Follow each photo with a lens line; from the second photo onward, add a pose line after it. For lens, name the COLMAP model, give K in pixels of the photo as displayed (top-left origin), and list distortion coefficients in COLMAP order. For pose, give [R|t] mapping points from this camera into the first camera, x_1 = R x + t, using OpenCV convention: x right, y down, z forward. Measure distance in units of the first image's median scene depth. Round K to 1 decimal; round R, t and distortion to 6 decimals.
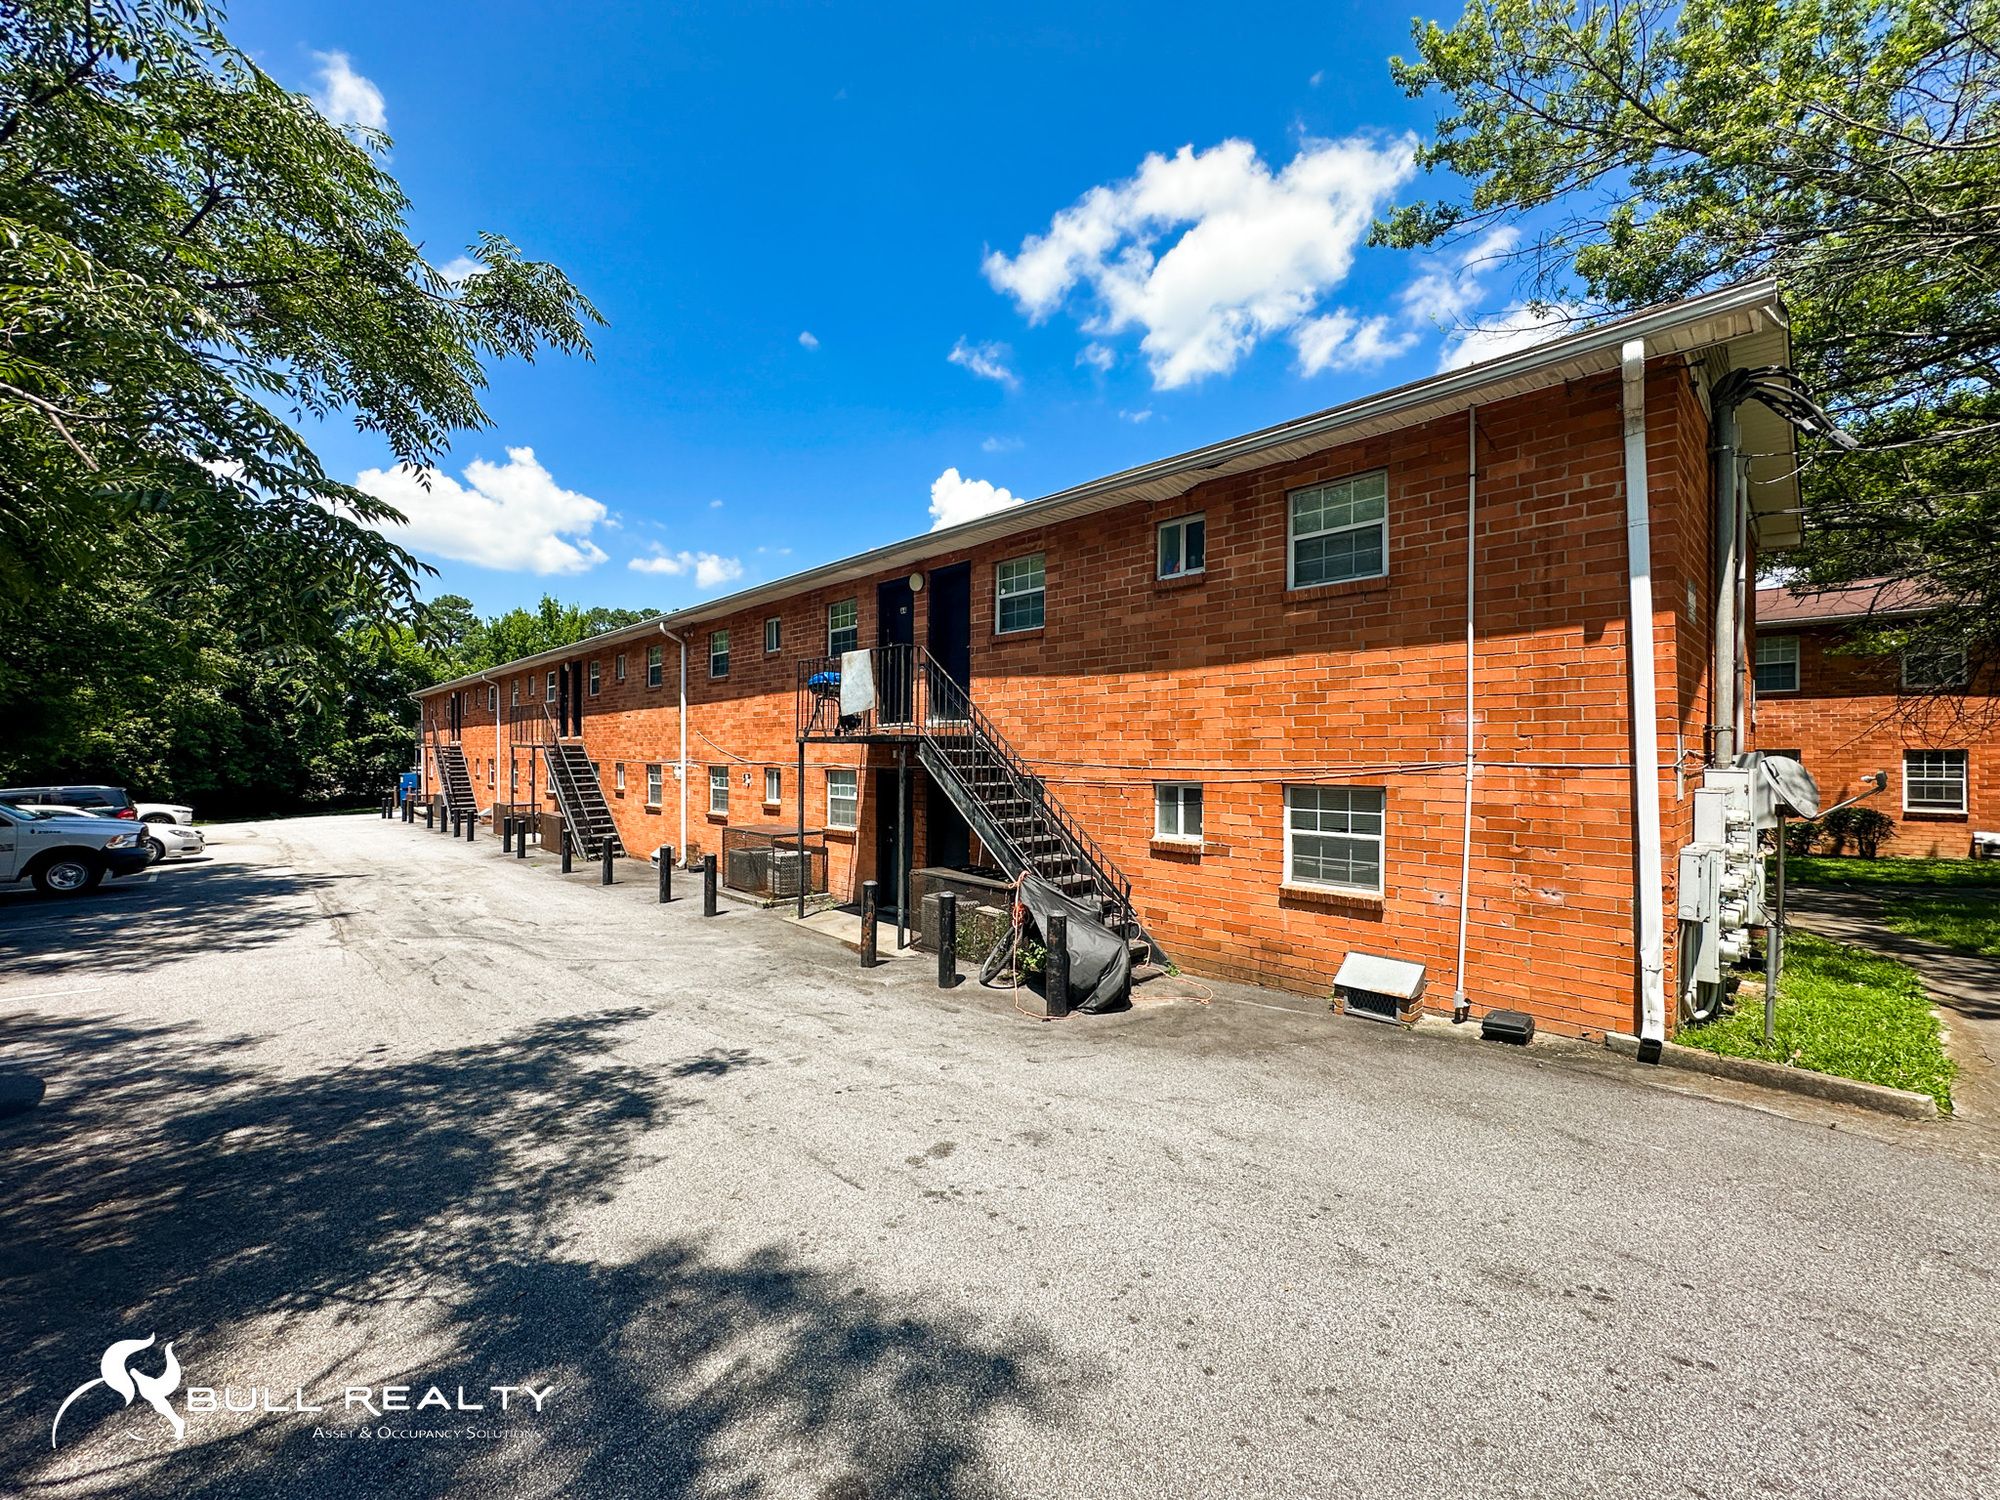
lens RADIAL K [[802.6, 0, 999.8], [0, 802.6, 744.0], [0, 0, 1]] dist [-0.003187, 0.001425]
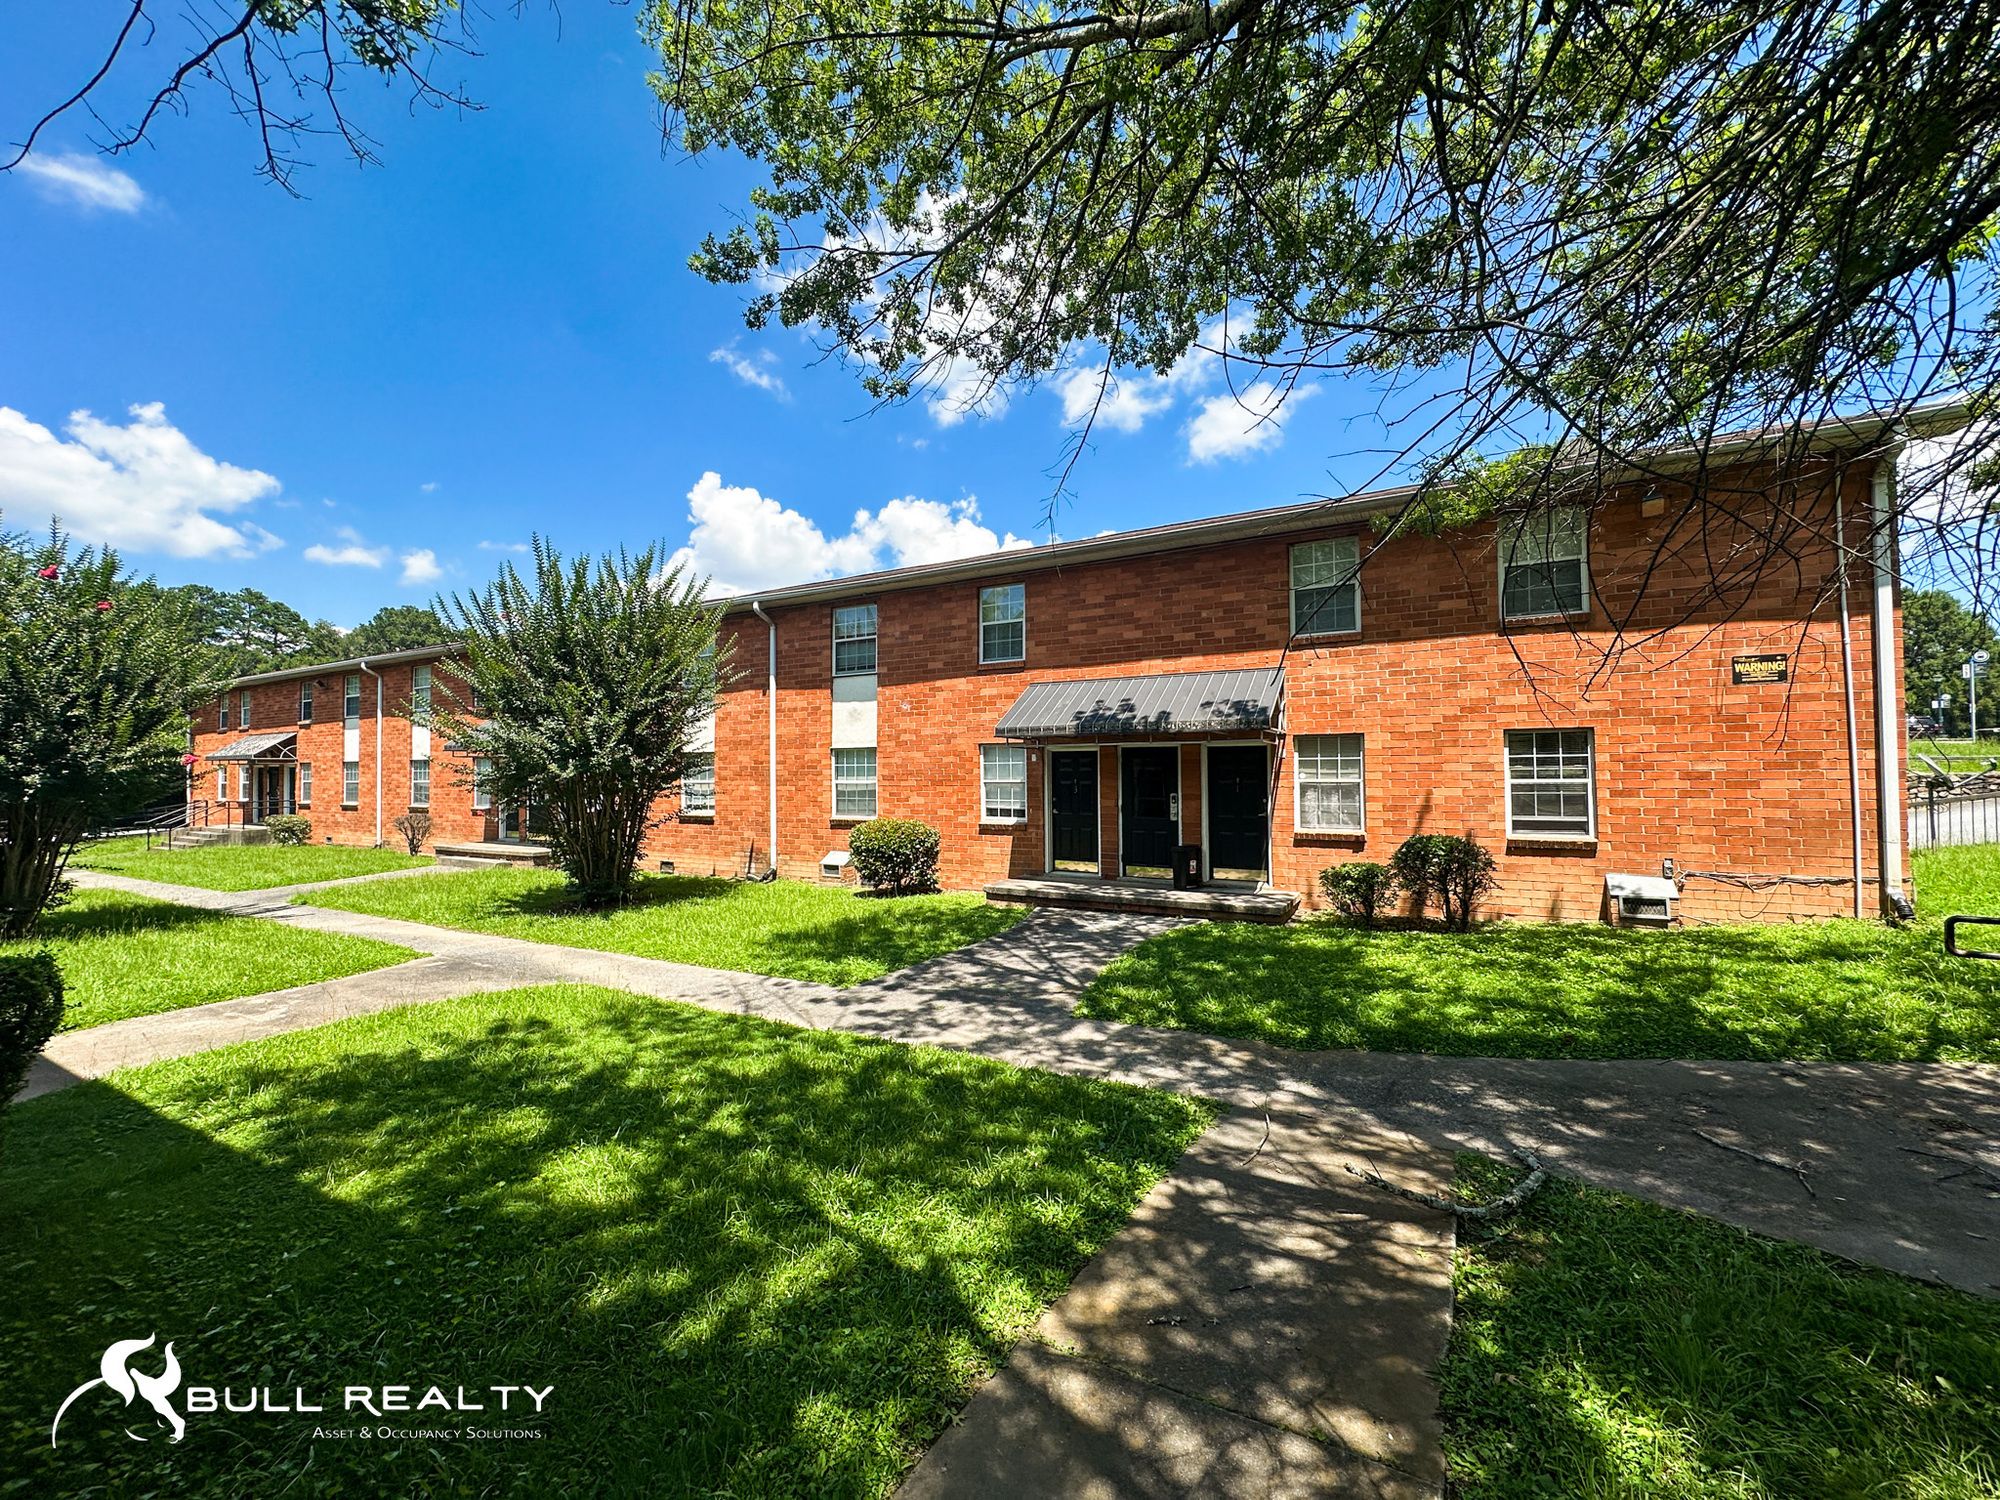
lens RADIAL K [[802.6, 0, 1002.8], [0, 802.6, 746.6], [0, 0, 1]] dist [-0.003187, 0.001425]
pose [[0.961100, -0.005064, 0.276154, 0.637110], [0.010563, 0.999774, -0.018428, 0.025905], [-0.275998, 0.020628, 0.960937, 0.559311]]
